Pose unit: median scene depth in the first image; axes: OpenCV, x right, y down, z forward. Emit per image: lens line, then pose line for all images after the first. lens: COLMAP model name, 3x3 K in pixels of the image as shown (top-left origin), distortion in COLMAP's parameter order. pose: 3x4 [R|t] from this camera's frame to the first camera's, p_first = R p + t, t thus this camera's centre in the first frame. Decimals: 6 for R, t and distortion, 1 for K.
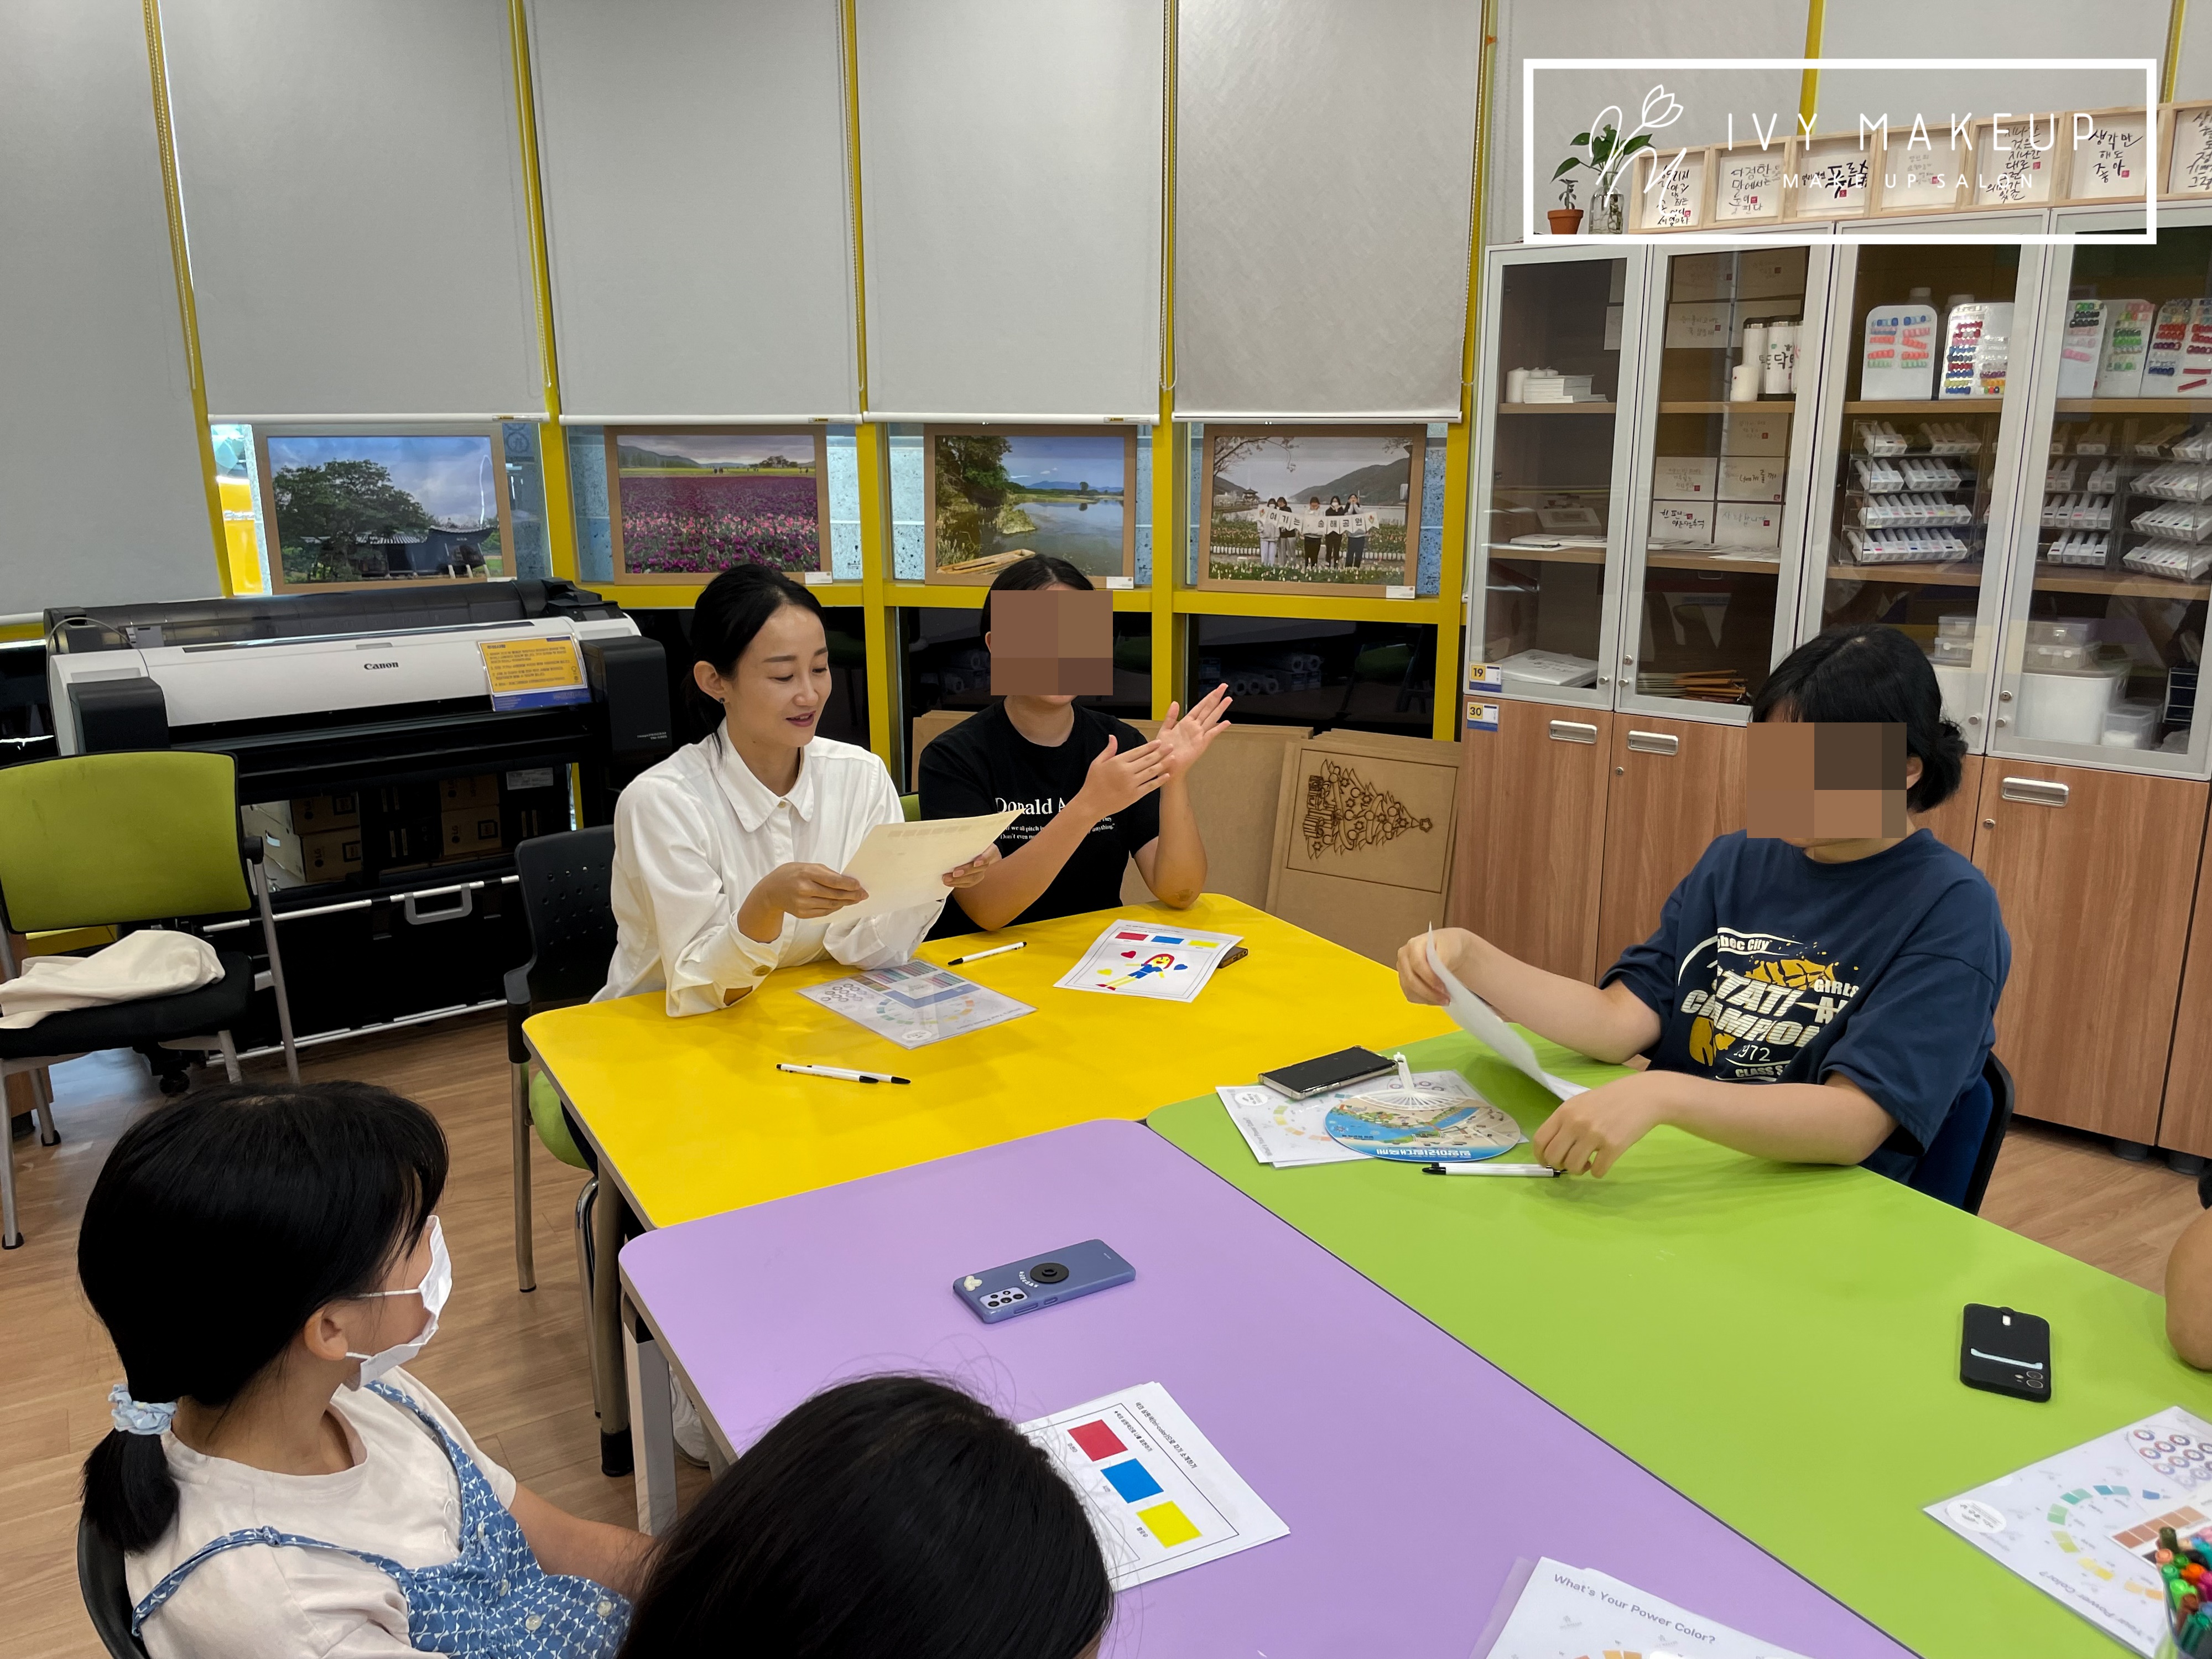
lens RADIAL K [[1695.4, 0, 1083.0], [0, 1695.4, 848.0], [0, 0, 1]] dist [0.063950, -0.100980]
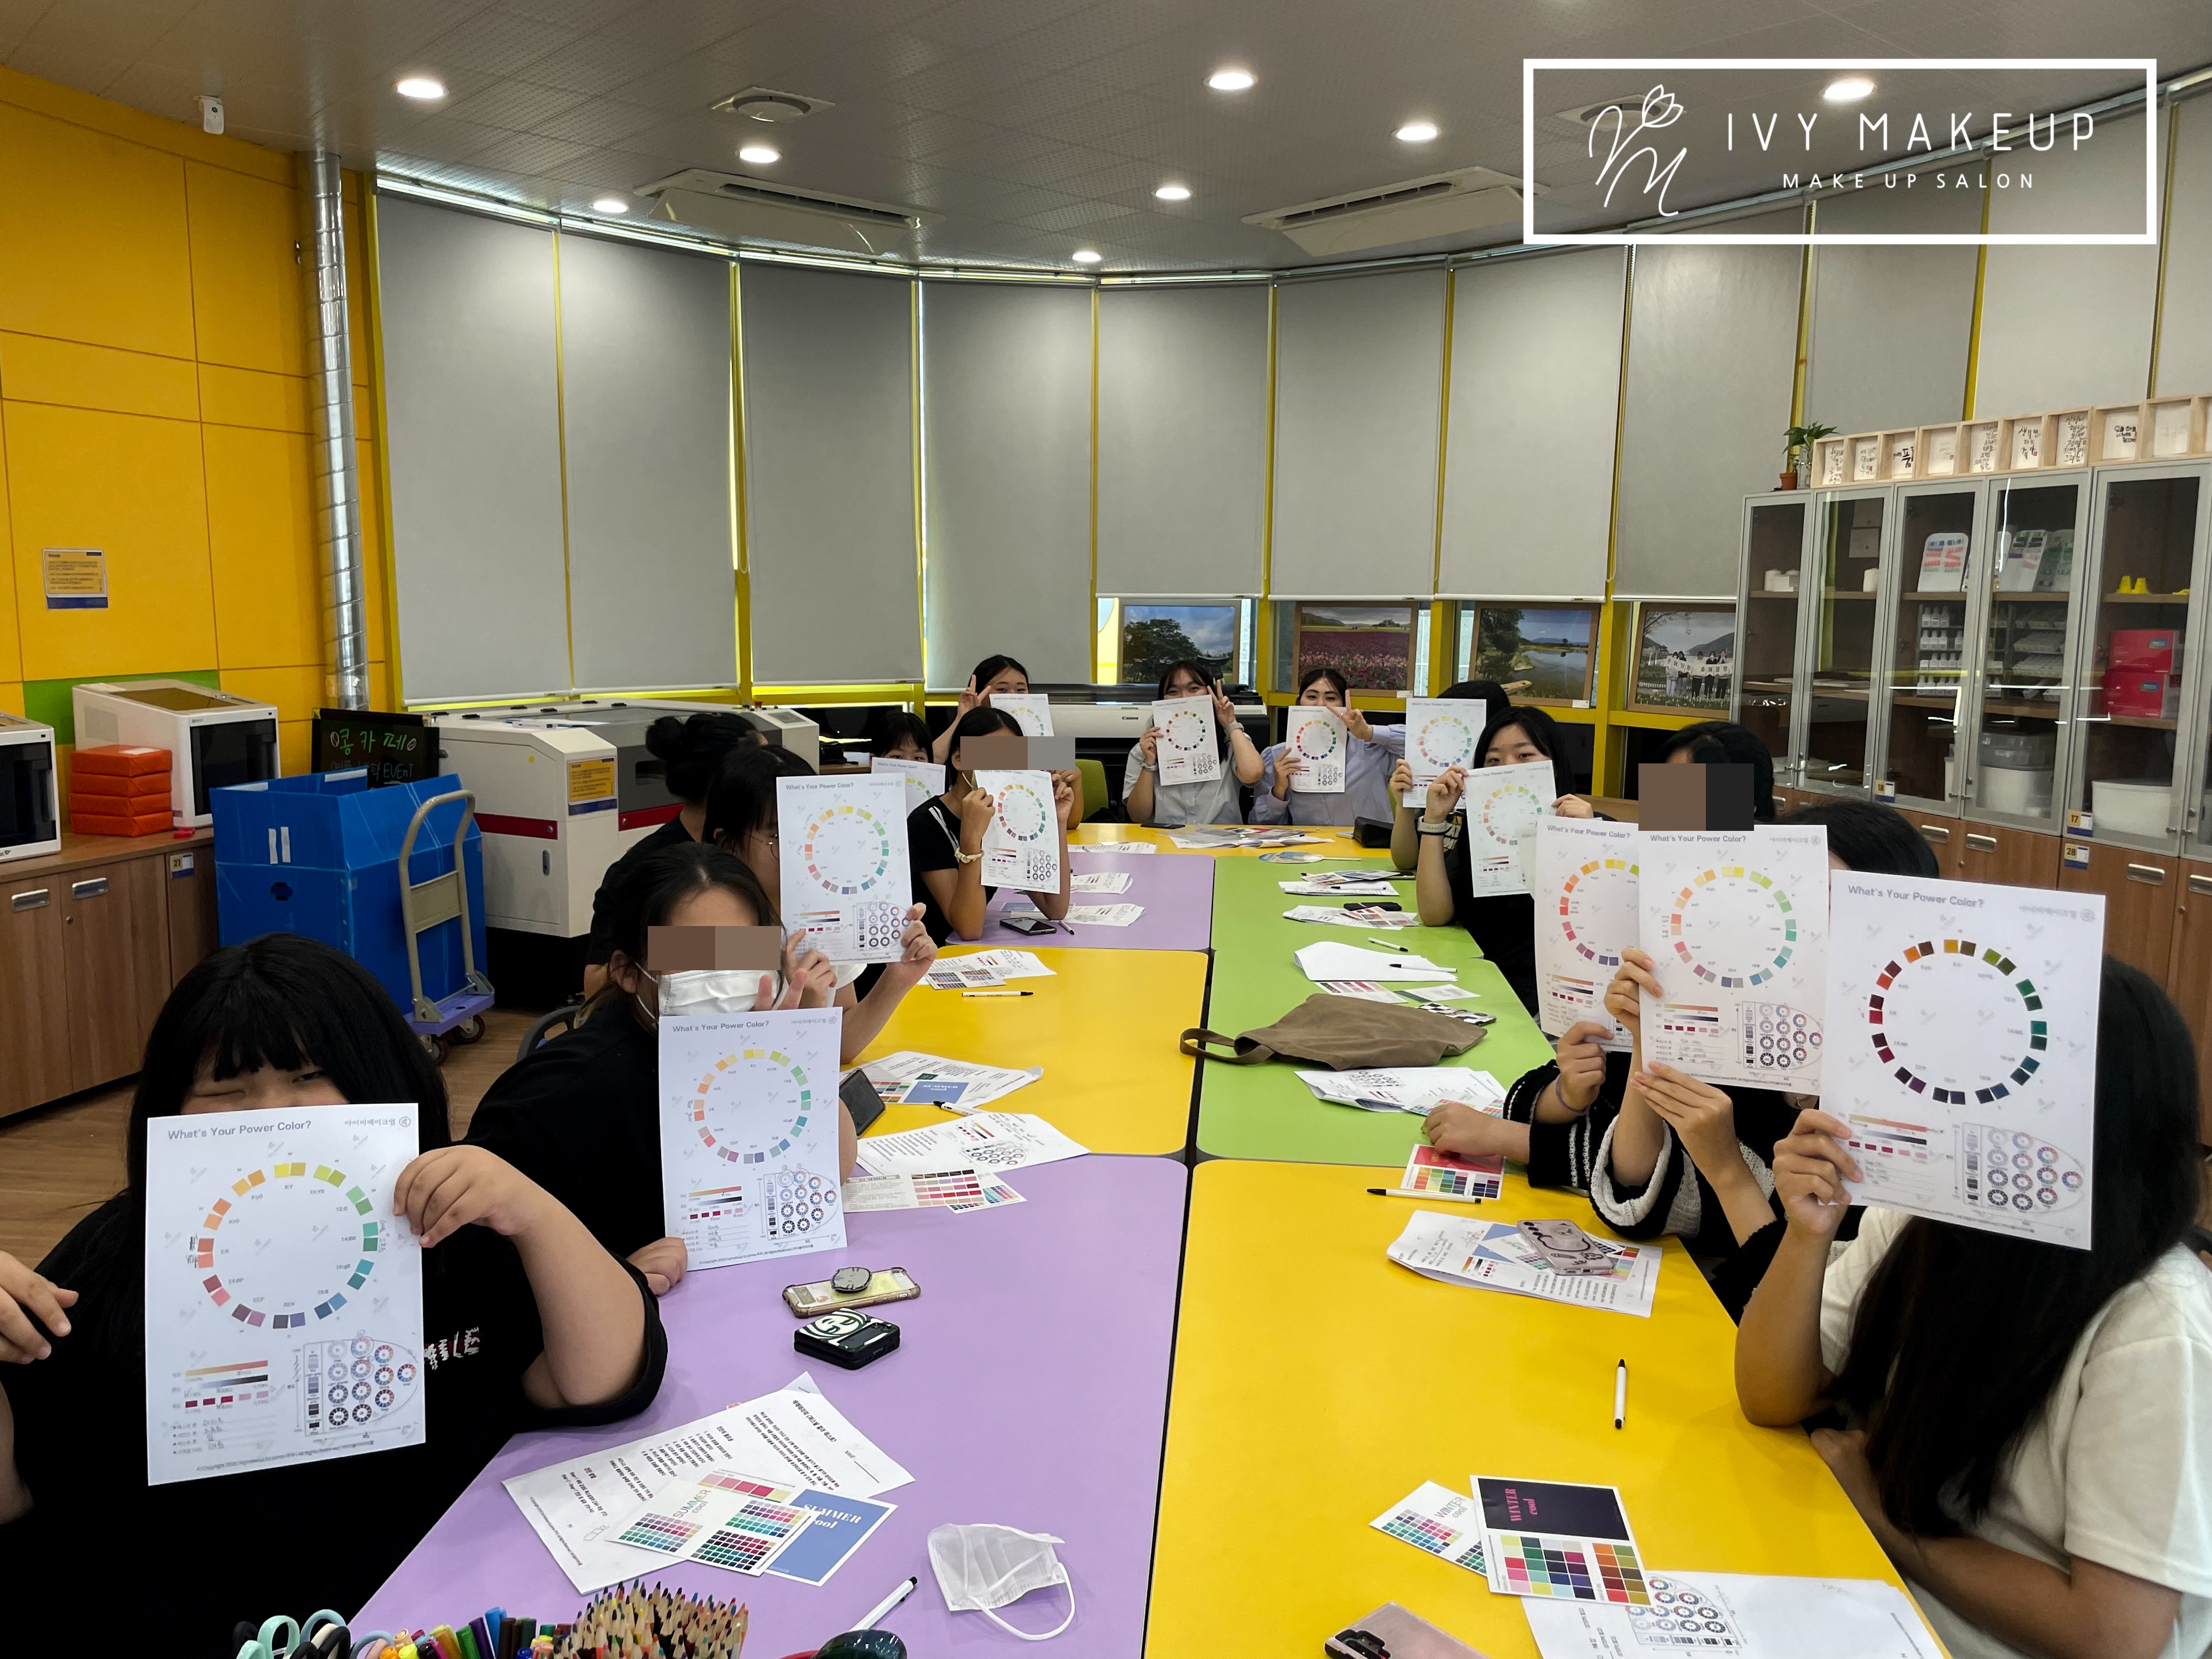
lens RADIAL K [[1695.4, 0, 1117.6], [0, 1695.4, 844.6], [0, 0, 1]] dist [0.063950, -0.100980]
pose [[0.819683, 0.092214, -0.565346, 0.568724], [-0.149641, 0.987156, -0.055945, 0.119179], [0.552926, 0.130456, 0.822954, -0.484045]]
